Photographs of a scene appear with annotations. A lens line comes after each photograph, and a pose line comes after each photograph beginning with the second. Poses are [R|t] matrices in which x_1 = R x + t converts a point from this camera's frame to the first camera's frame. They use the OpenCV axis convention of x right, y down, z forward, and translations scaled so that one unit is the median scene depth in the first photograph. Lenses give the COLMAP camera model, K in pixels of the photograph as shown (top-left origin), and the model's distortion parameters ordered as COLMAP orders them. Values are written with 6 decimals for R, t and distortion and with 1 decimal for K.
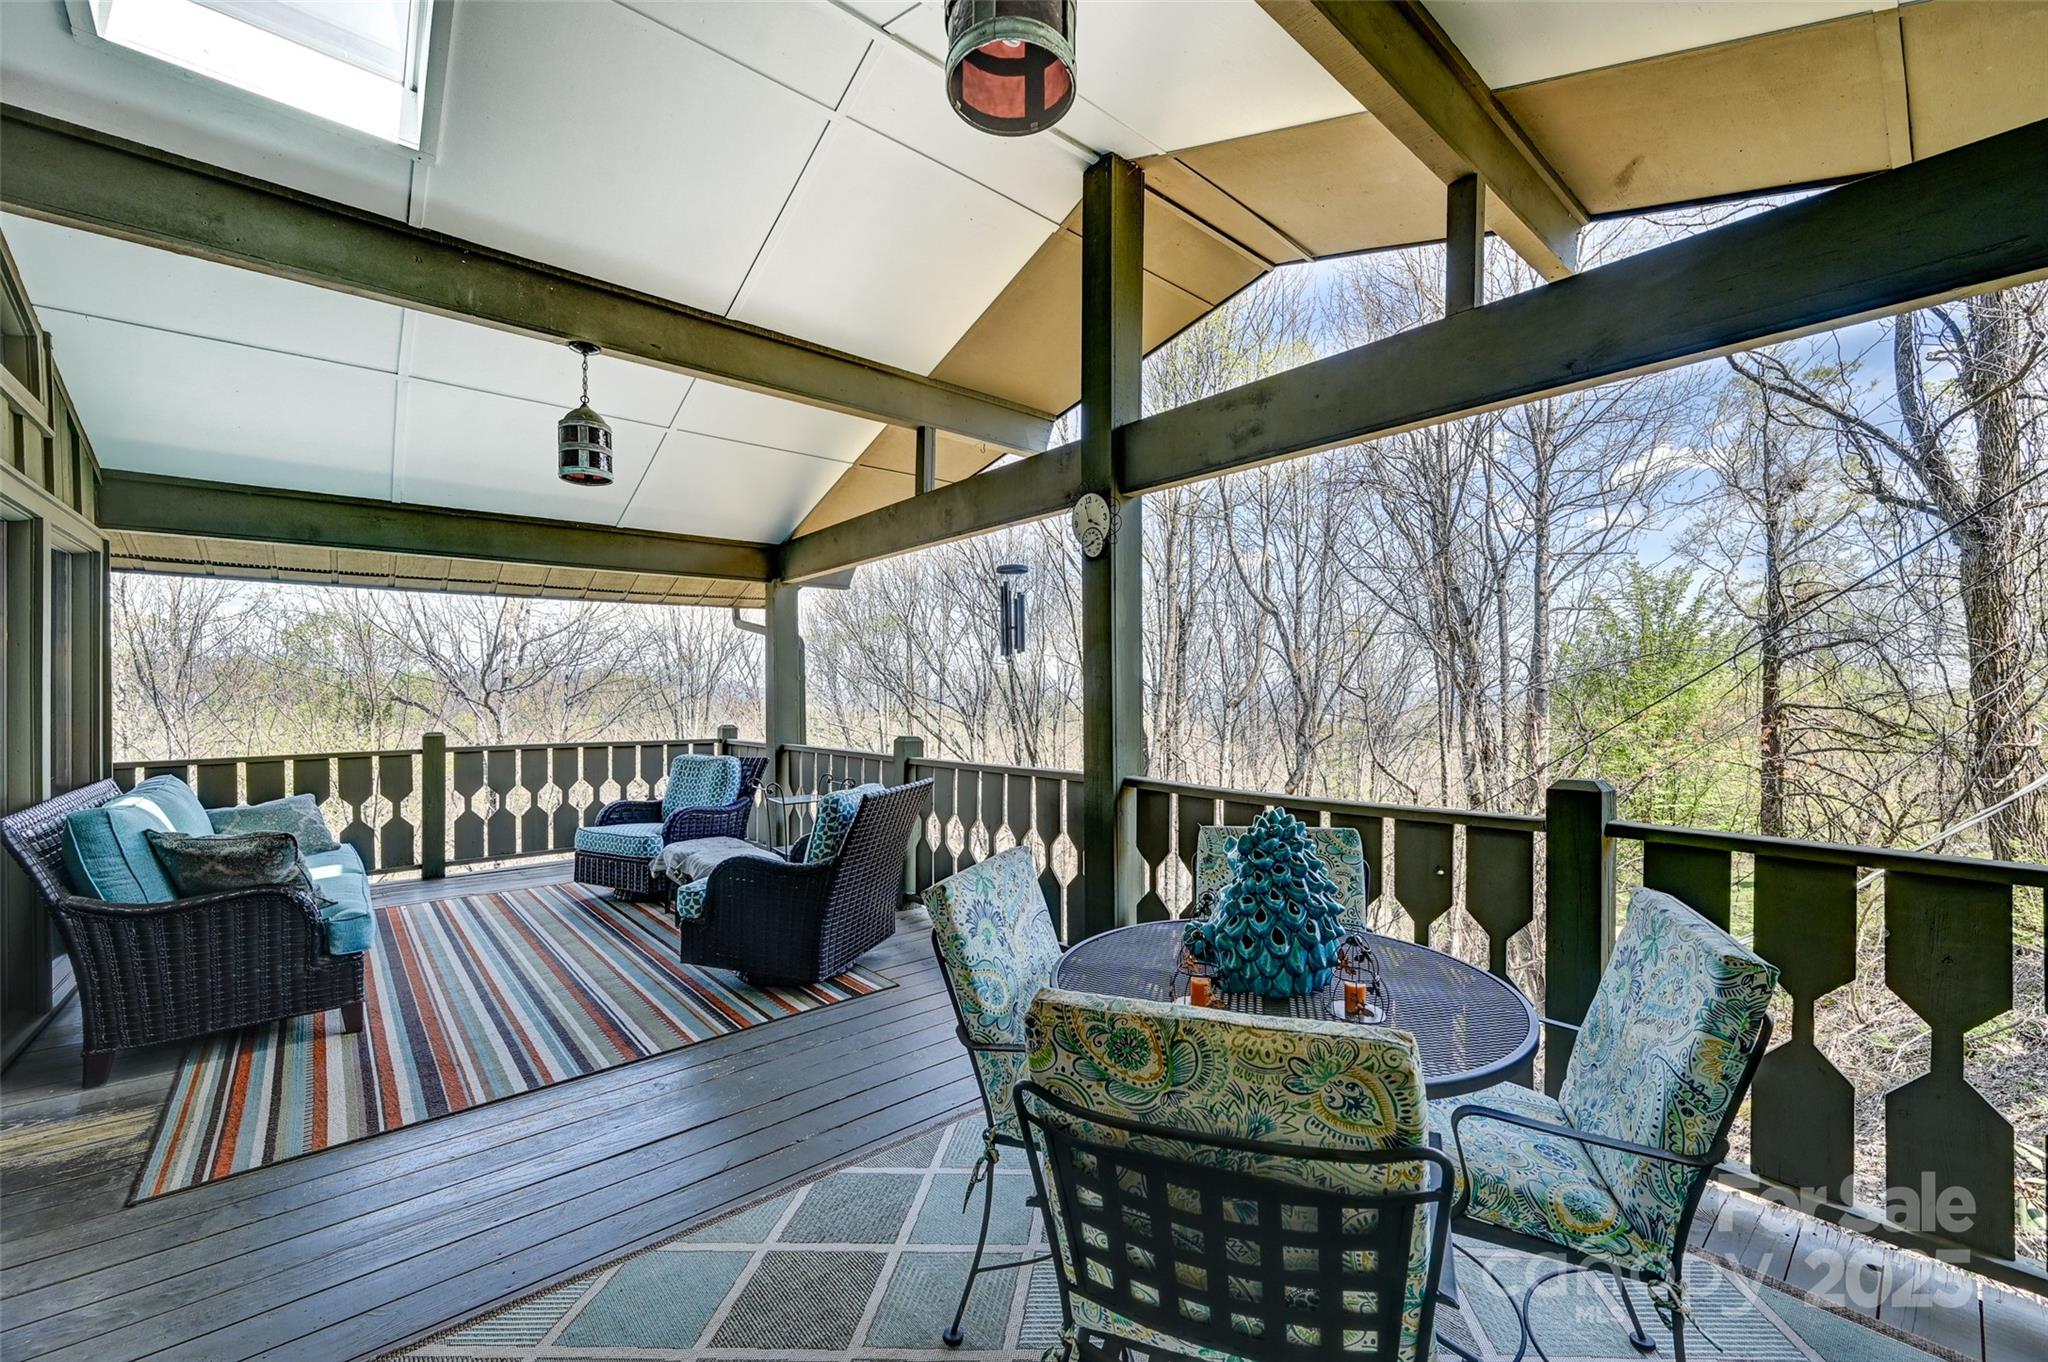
lens RADIAL K [[802.9, 0, 1027.6], [0, 802.9, 691.8], [0, 0, 1]] dist [0.000157, 0.000391]
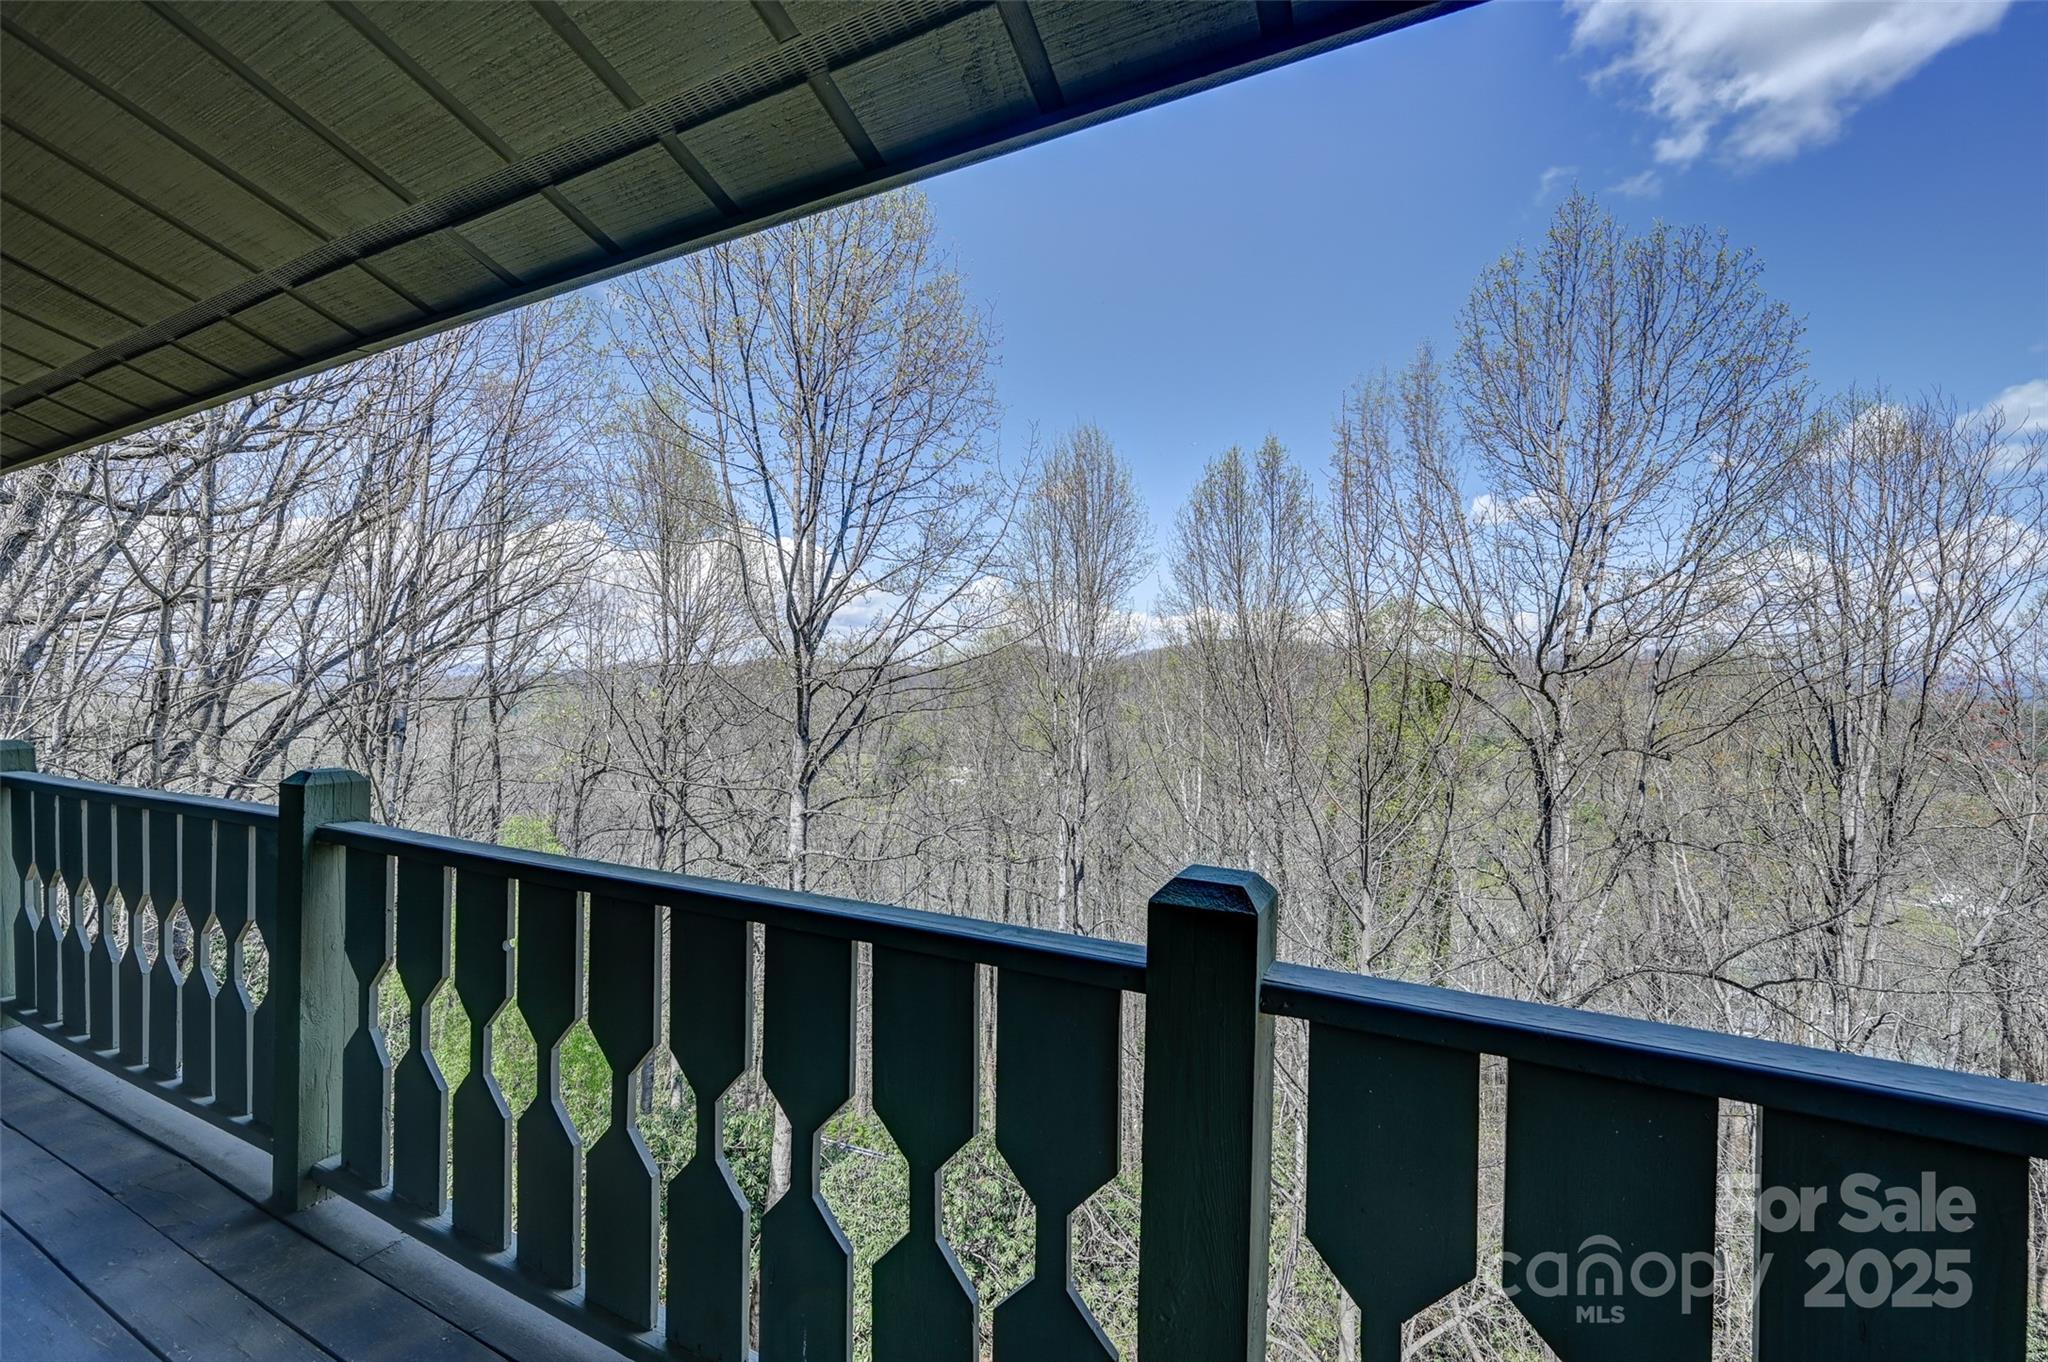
lens RADIAL K [[802.9, 0, 1027.6], [0, 802.9, 691.8], [0, 0, 1]] dist [0.000157, 0.000391]
pose [[0.395110, 0.030125, -0.918140, -0.155586], [-0.011411, 0.999546, 0.027885, 0.001626], [0.918563, -0.000540, 0.395274, 0.232560]]
